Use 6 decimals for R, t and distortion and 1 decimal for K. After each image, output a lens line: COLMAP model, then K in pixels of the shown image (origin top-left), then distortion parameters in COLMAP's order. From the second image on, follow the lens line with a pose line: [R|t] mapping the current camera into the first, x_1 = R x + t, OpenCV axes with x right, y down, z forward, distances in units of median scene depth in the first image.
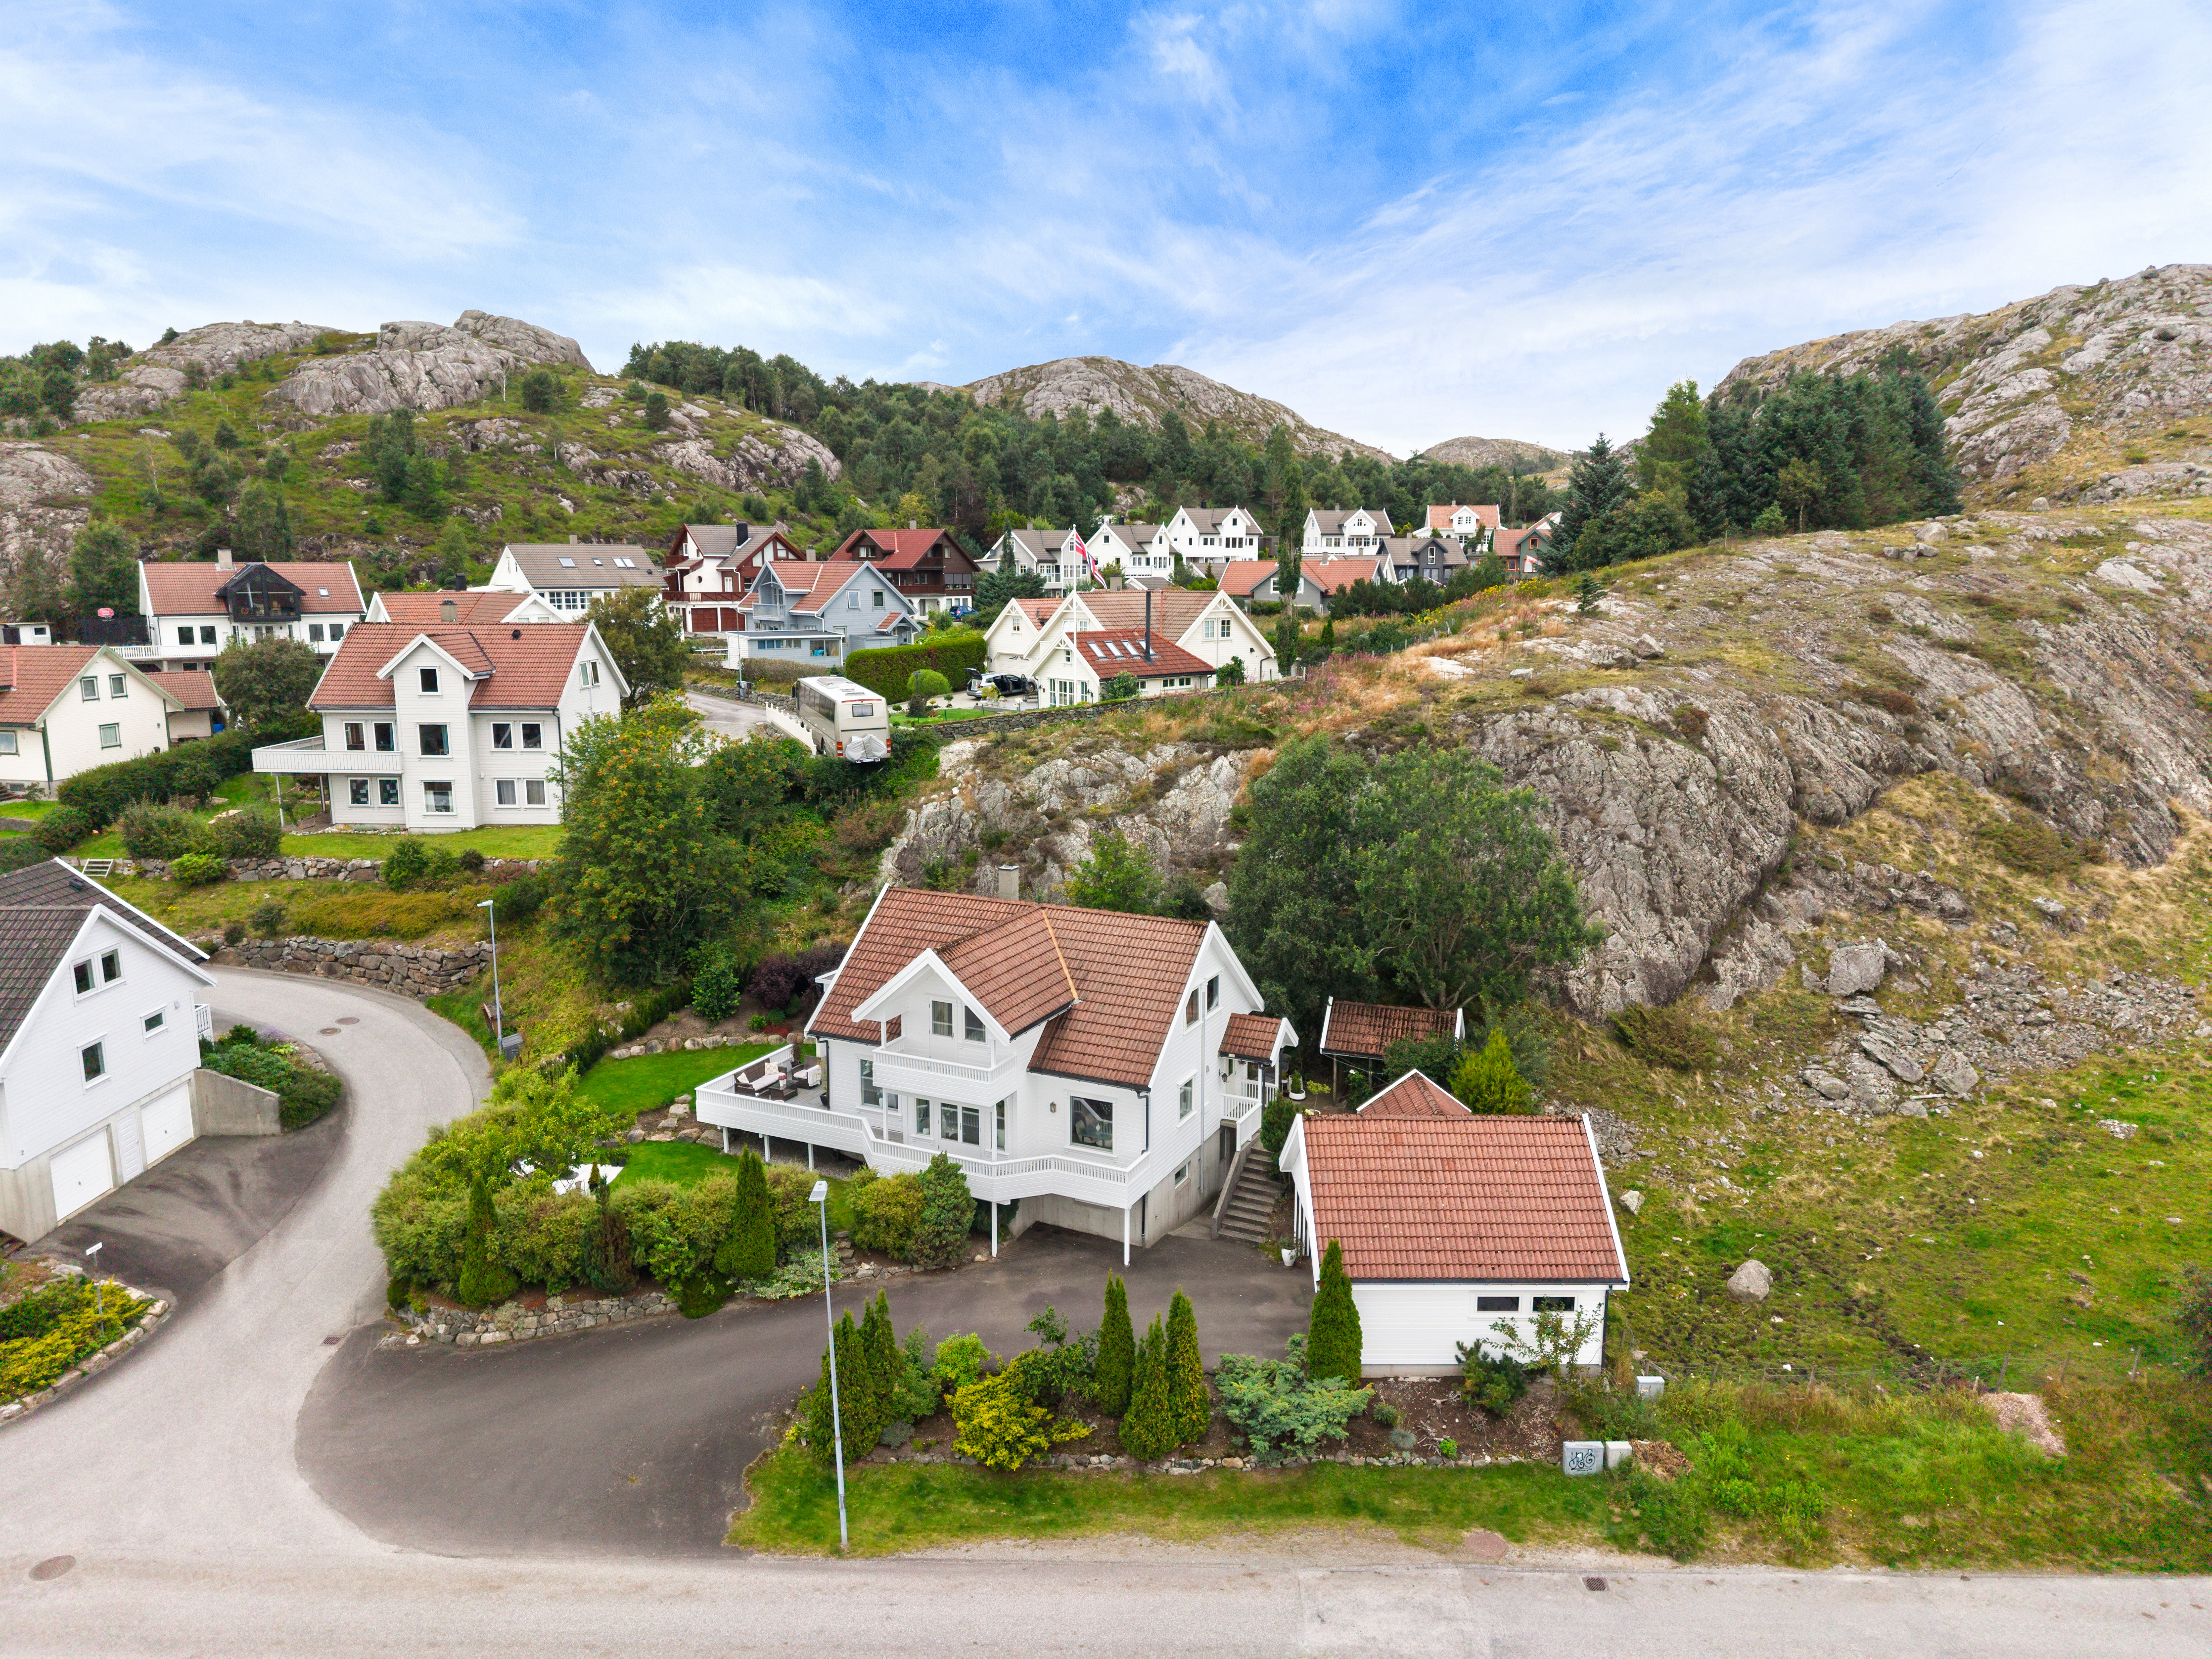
lens RADIAL K [[1459.7, 0, 1123.0], [0, 1459.7, 865.5], [0, 0, 1]] dist [0.040673, -0.044307]
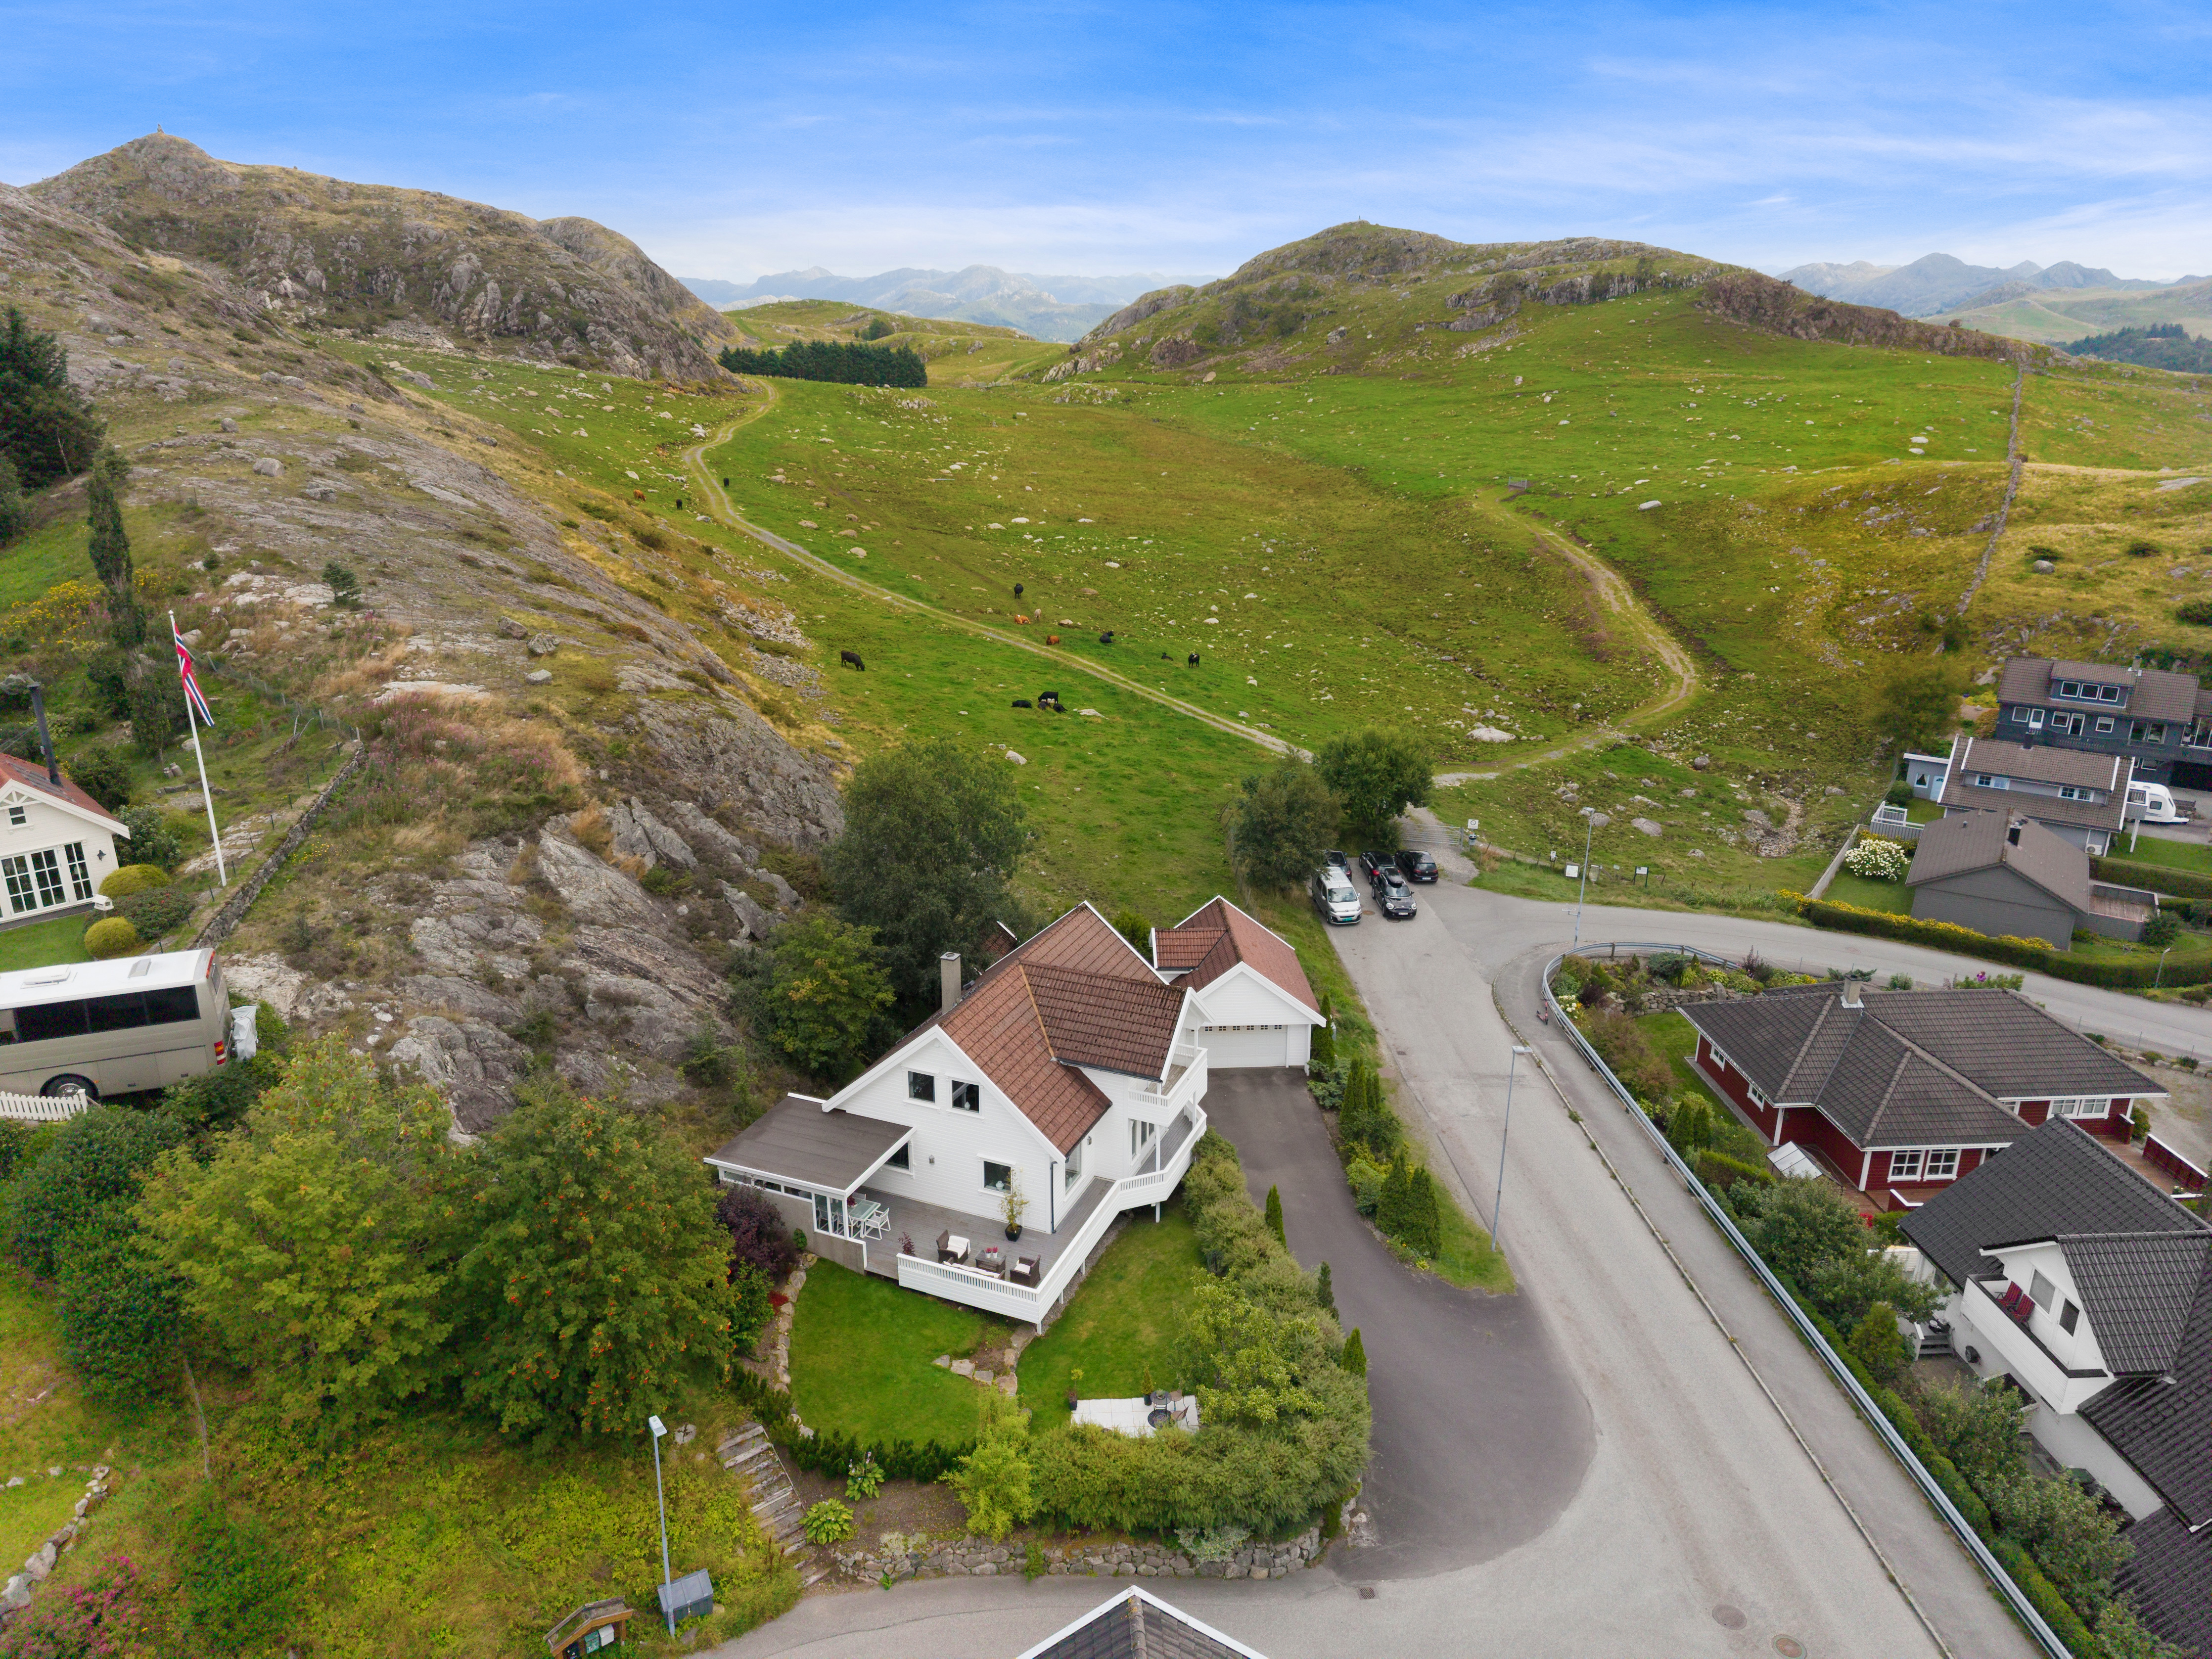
lens RADIAL K [[1459.7, 0, 1100.6], [0, 1459.7, 845.0], [0, 0, 1]] dist [0.040673, -0.044307]
pose [[-0.046025, -0.331387, 0.942372, -0.928645], [0.198683, 0.921487, 0.333747, -0.355420], [-0.978983, 0.202594, 0.023430, 0.762612]]
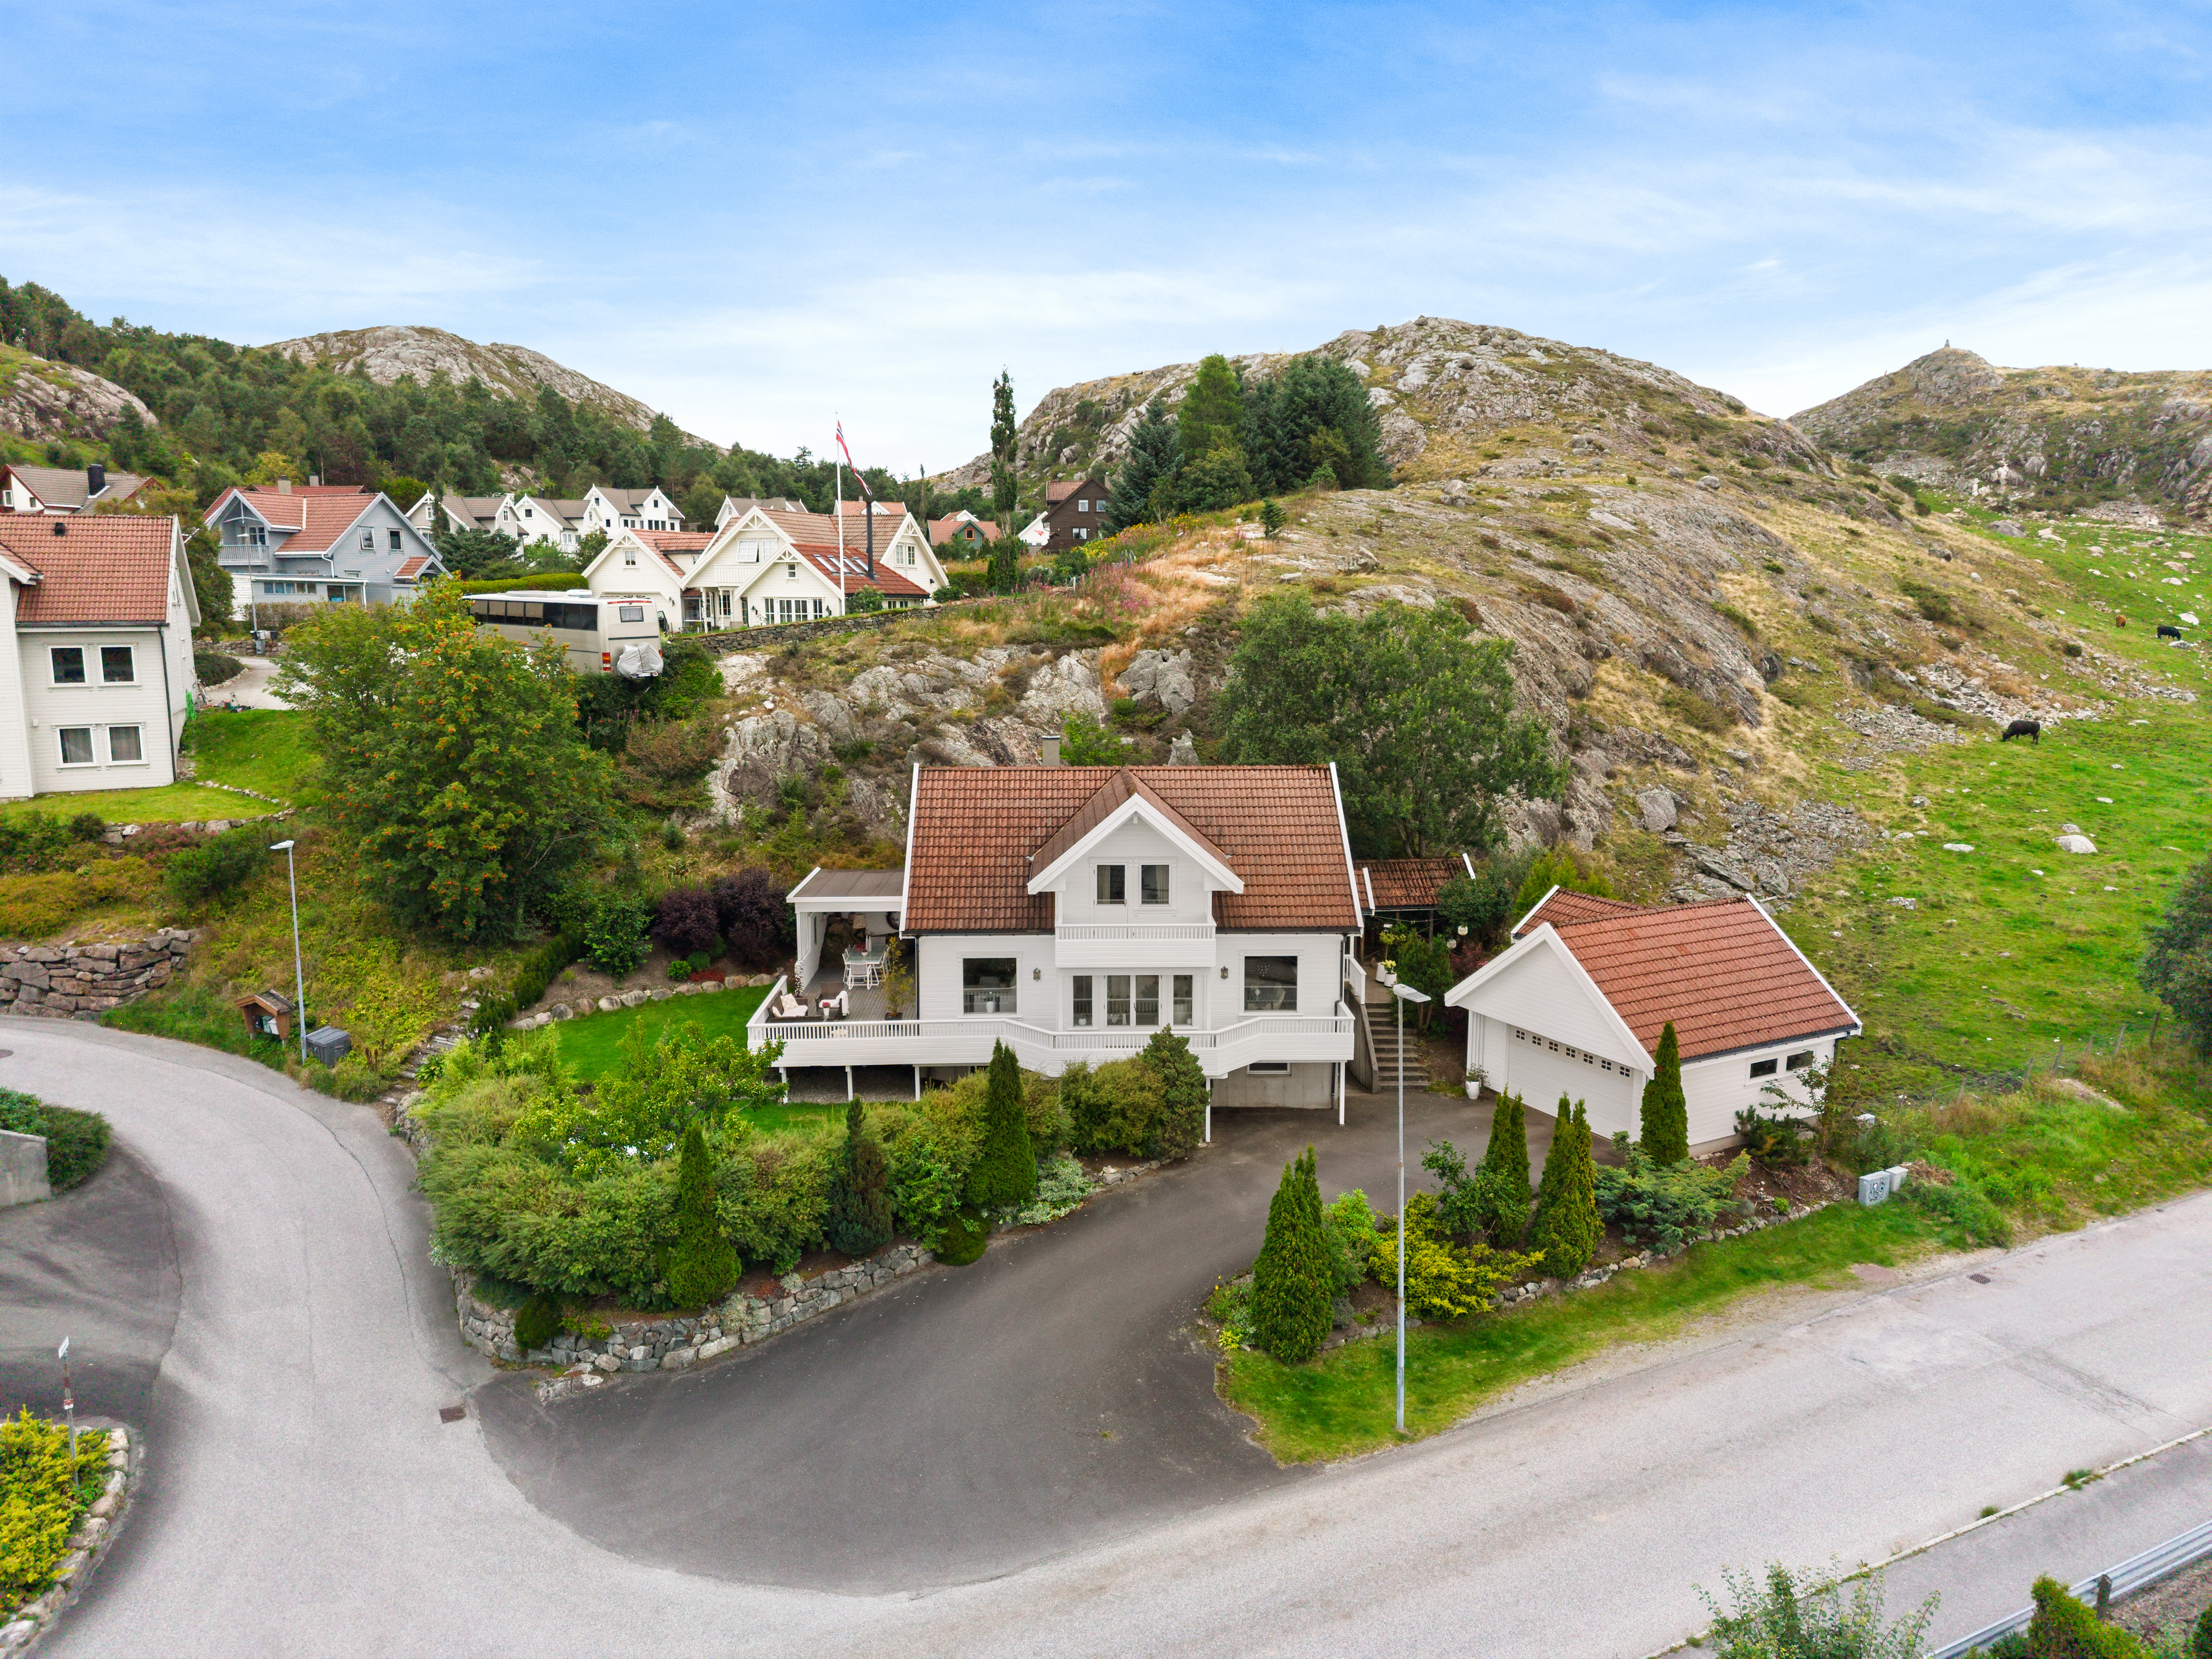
lens RADIAL K [[1459.7, 0, 1117.6], [0, 1459.7, 847.5], [0, 0, 1]] dist [0.040673, -0.044307]
pose [[0.884911, -0.079338, 0.458953, -0.404412], [0.094729, 0.995447, -0.010567, 0.073012], [-0.456025, 0.052827, 0.888398, 0.181620]]
